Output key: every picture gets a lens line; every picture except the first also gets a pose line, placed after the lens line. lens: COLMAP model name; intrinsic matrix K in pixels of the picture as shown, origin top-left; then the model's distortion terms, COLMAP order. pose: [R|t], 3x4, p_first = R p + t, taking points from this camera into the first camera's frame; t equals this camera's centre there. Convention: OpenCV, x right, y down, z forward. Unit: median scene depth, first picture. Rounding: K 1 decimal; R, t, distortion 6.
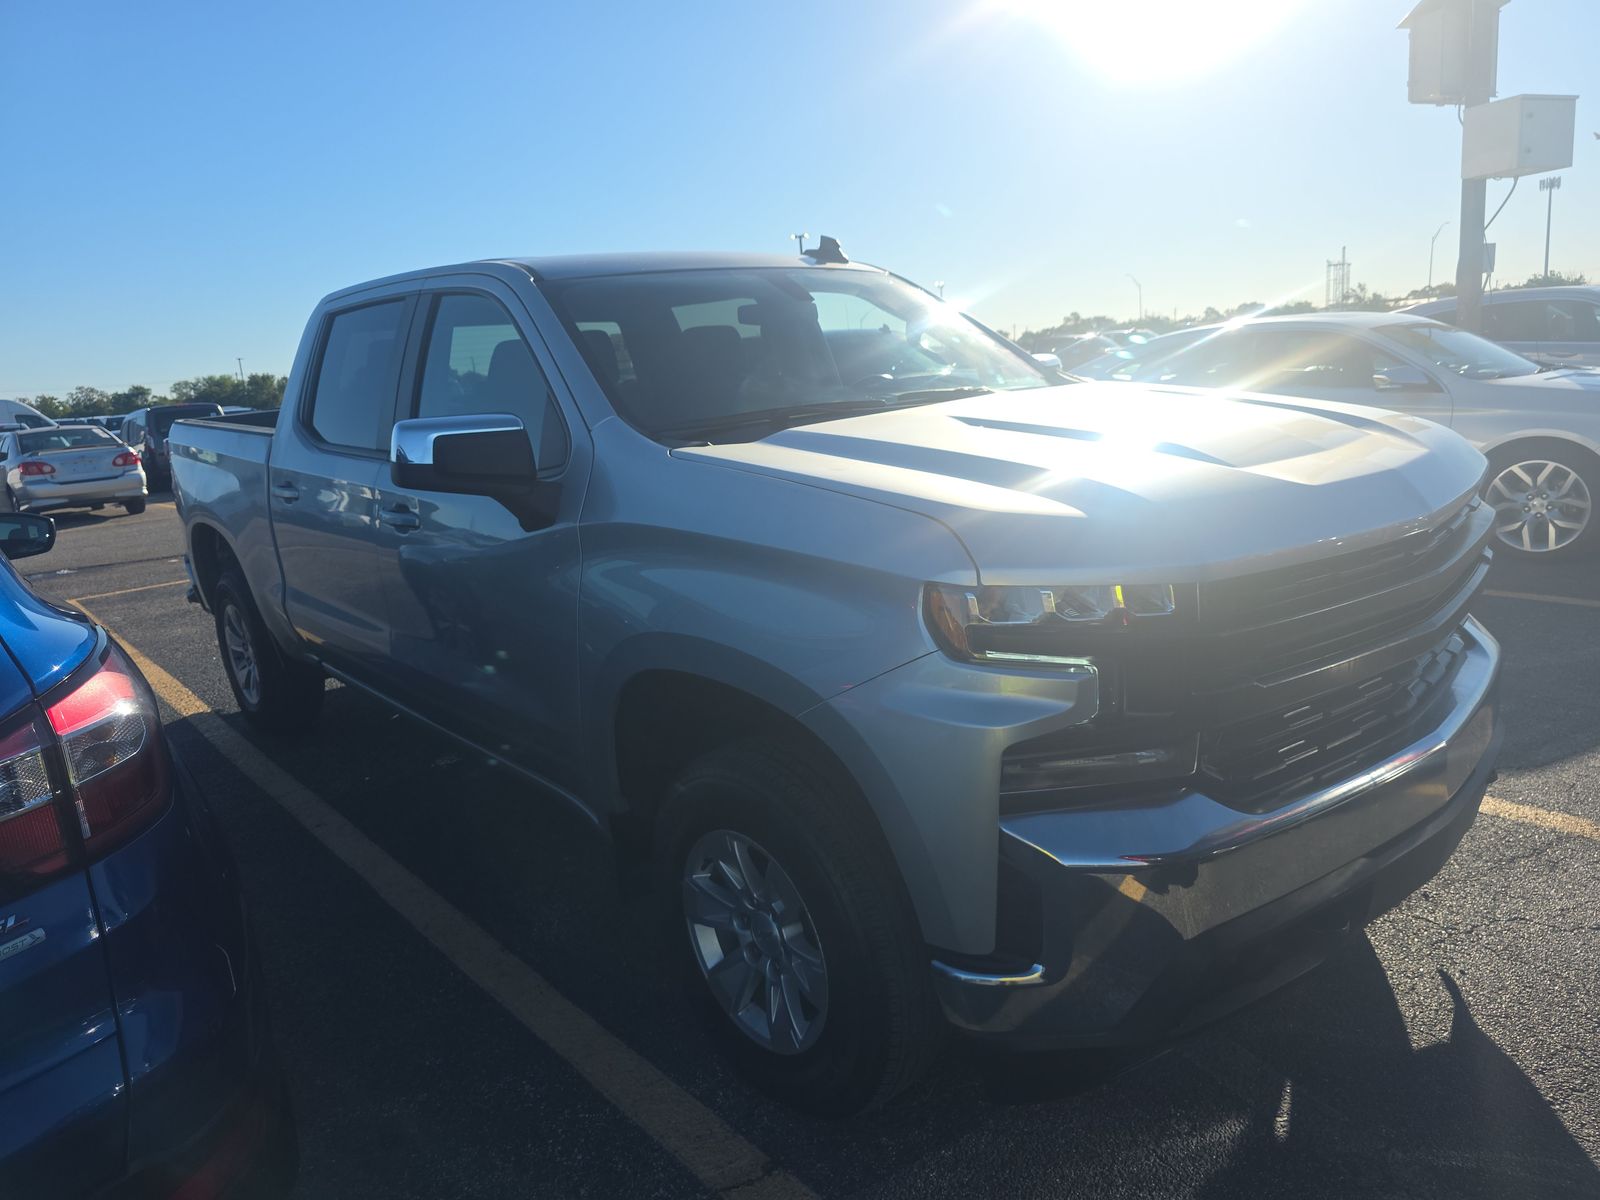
lens RADIAL K [[1135.7, 0, 807.1], [0, 1135.7, 558.3], [0, 0, 1]] dist [0.044807, -0.046233]
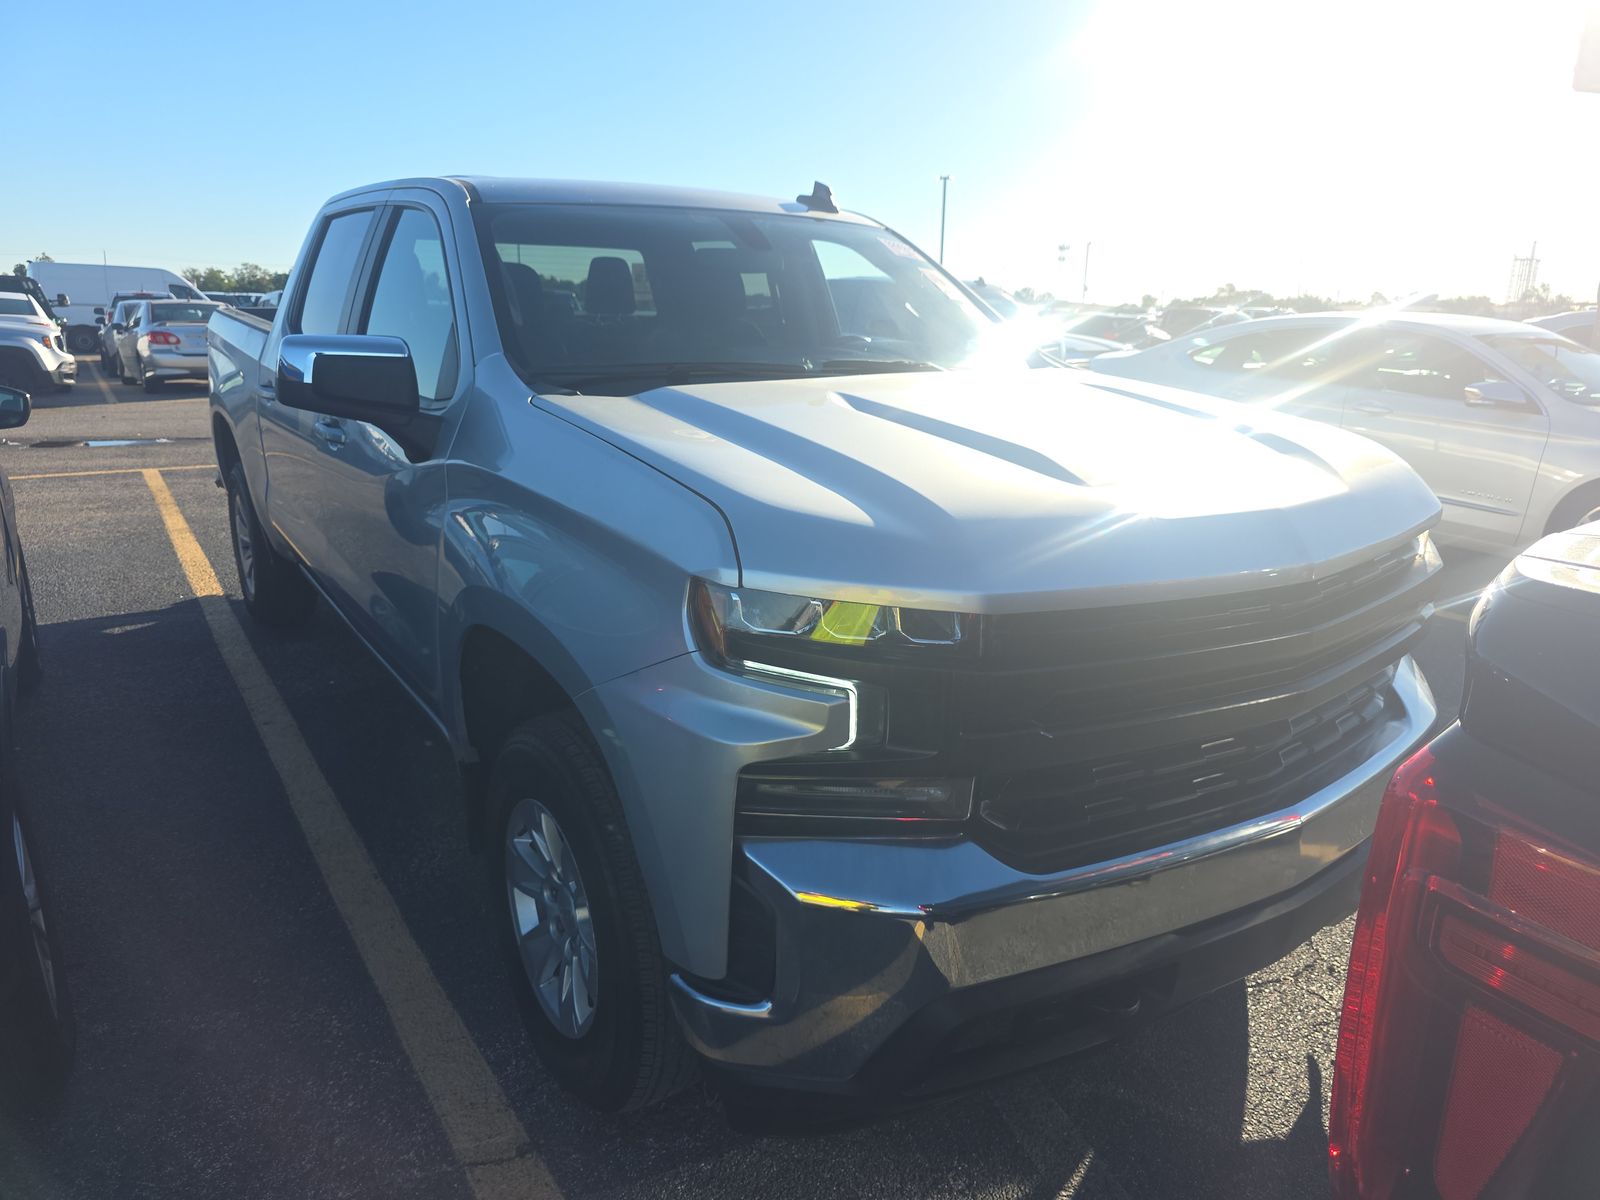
lens RADIAL K [[1135.7, 0, 807.1], [0, 1135.7, 558.3], [0, 0, 1]] dist [0.044807, -0.046233]
pose [[0.987773, 0.121273, -0.097967, 0.136094], [-0.116093, 0.991603, 0.056973, -0.026736], [0.104054, -0.044903, 0.993558, 0.048499]]
